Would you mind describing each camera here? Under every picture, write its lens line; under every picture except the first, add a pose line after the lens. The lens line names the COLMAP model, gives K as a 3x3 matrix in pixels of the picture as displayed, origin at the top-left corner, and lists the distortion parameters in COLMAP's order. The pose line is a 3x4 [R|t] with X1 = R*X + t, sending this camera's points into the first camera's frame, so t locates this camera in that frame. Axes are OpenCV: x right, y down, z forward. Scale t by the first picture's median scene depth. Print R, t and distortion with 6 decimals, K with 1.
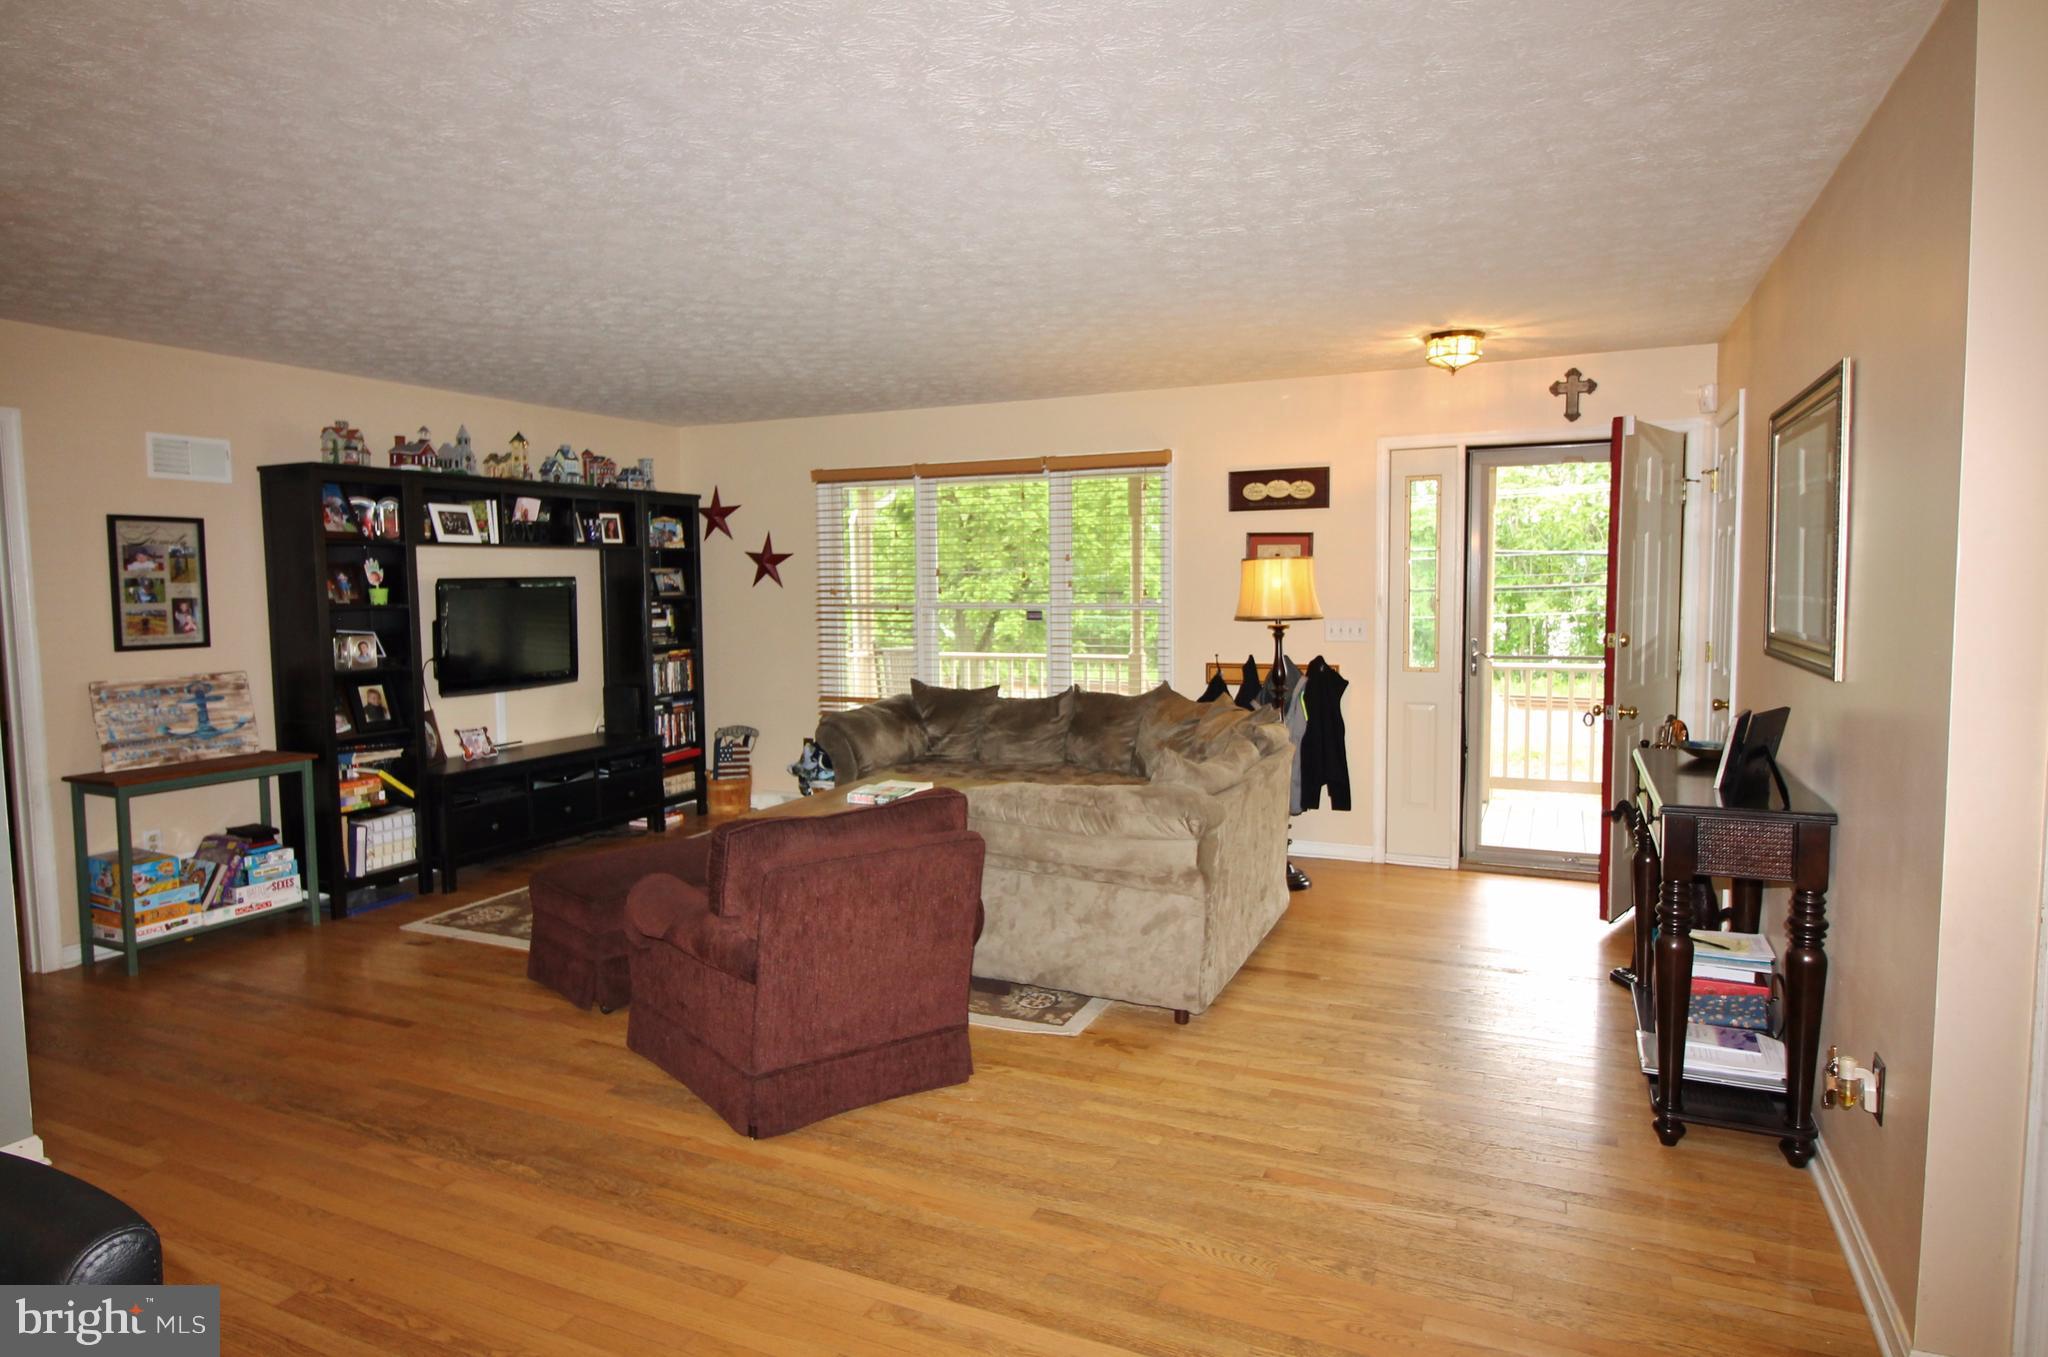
lens RADIAL K [[1175.3, 0, 1025.2], [0, 1175.3, 668.8], [0, 0, 1]] dist [0.000123, -0.000298]
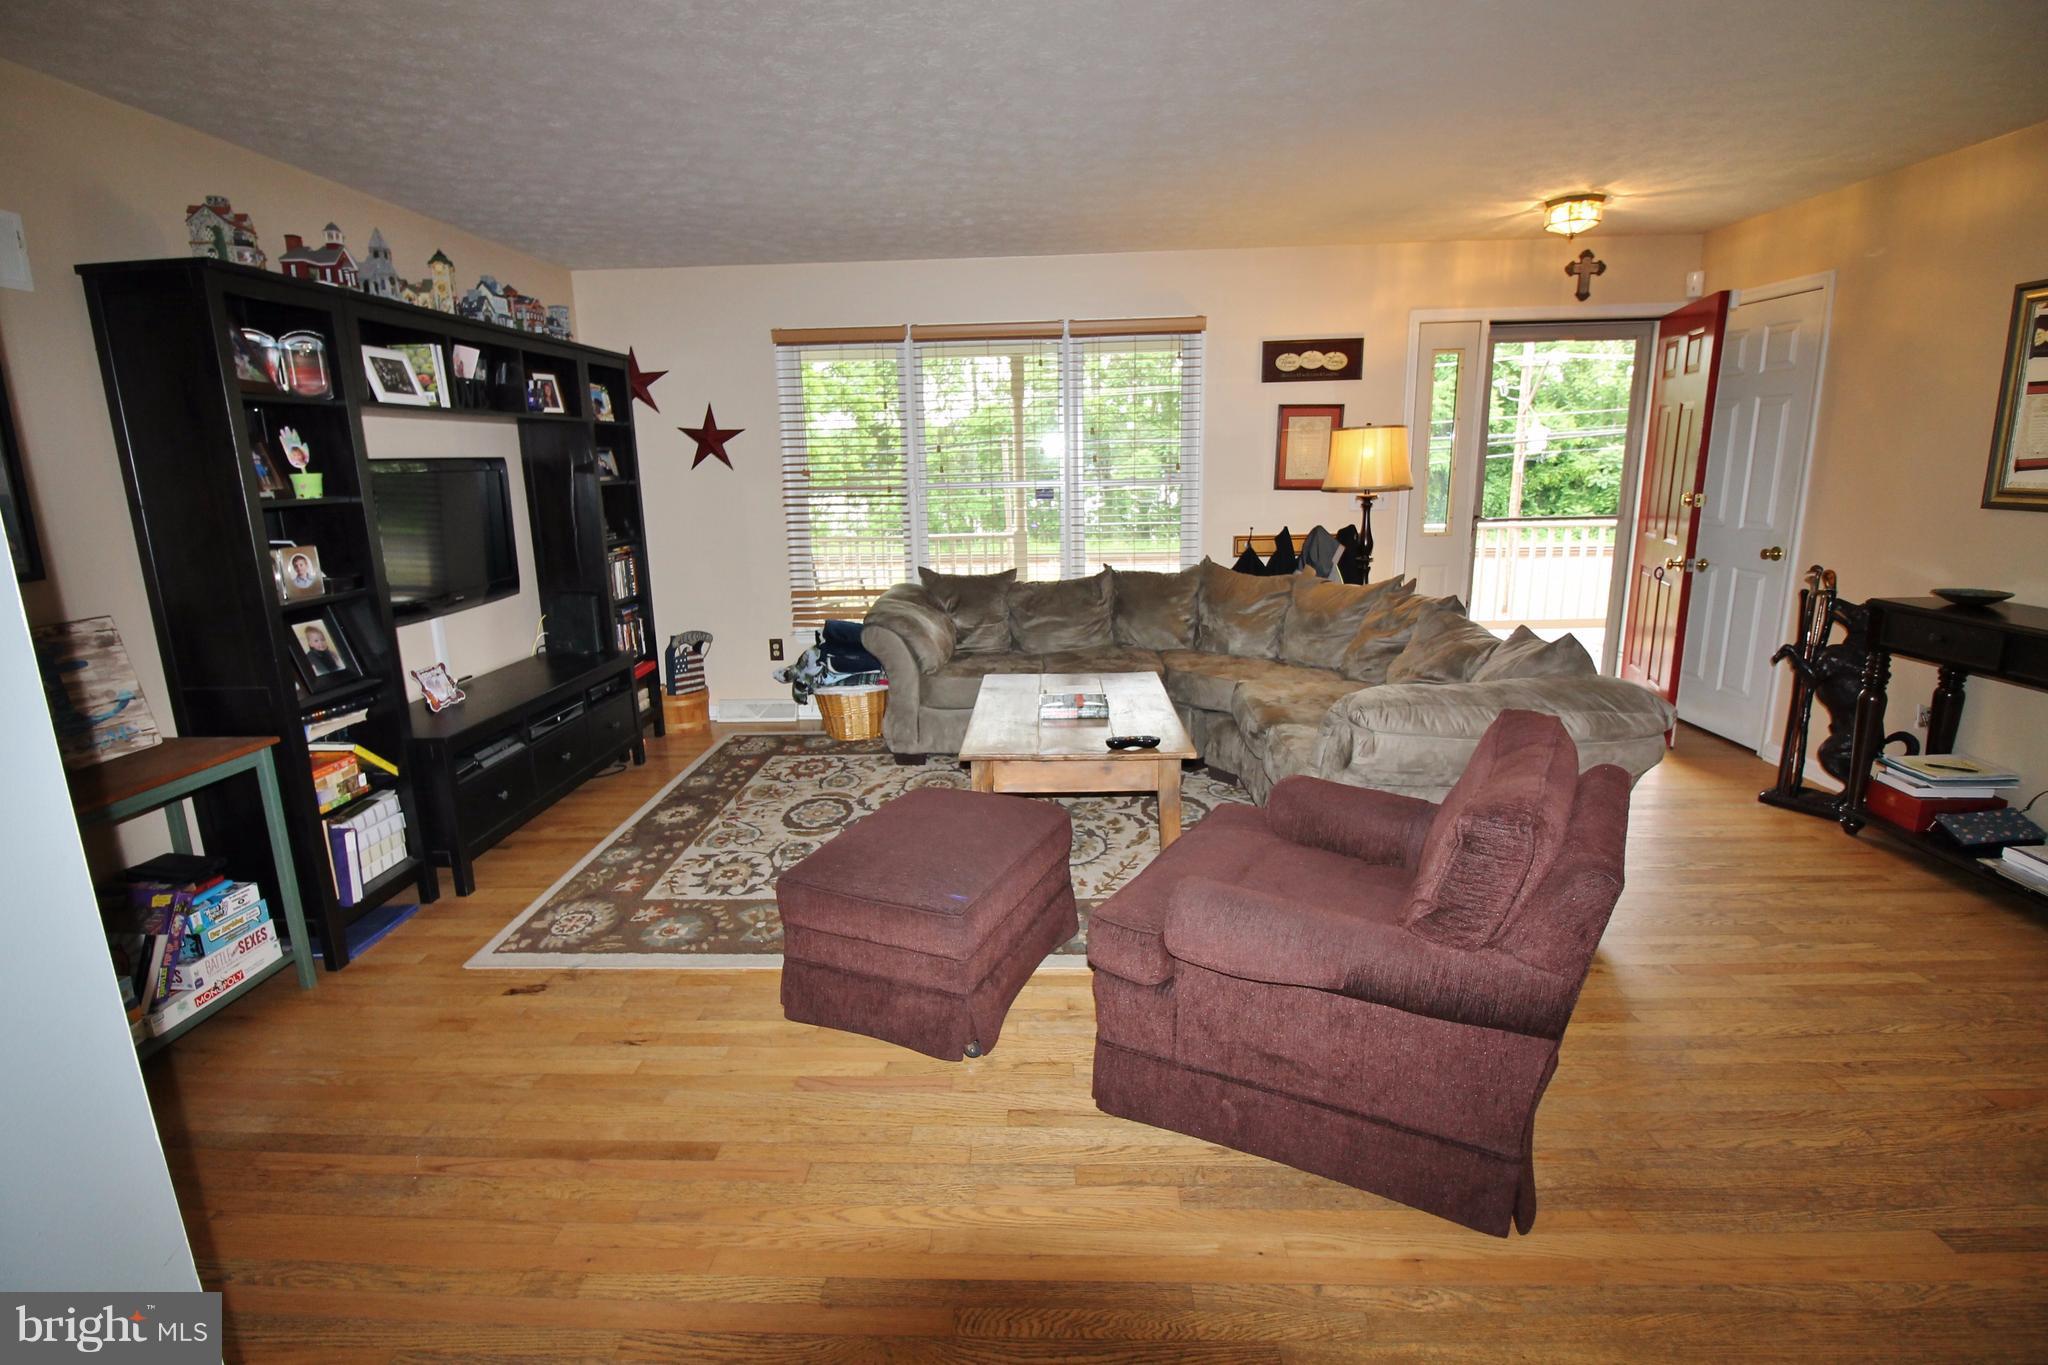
lens RADIAL K [[947.4, 0, 1016.1], [0, 947.4, 669.9], [0, 0, 1]] dist [-0.000834, -0.011236]
pose [[0.925796, -0.092594, 0.366509, -0.360384], [0.042589, 0.988913, 0.142257, -0.016648], [-0.375618, -0.116091, 0.919475, 0.330623]]
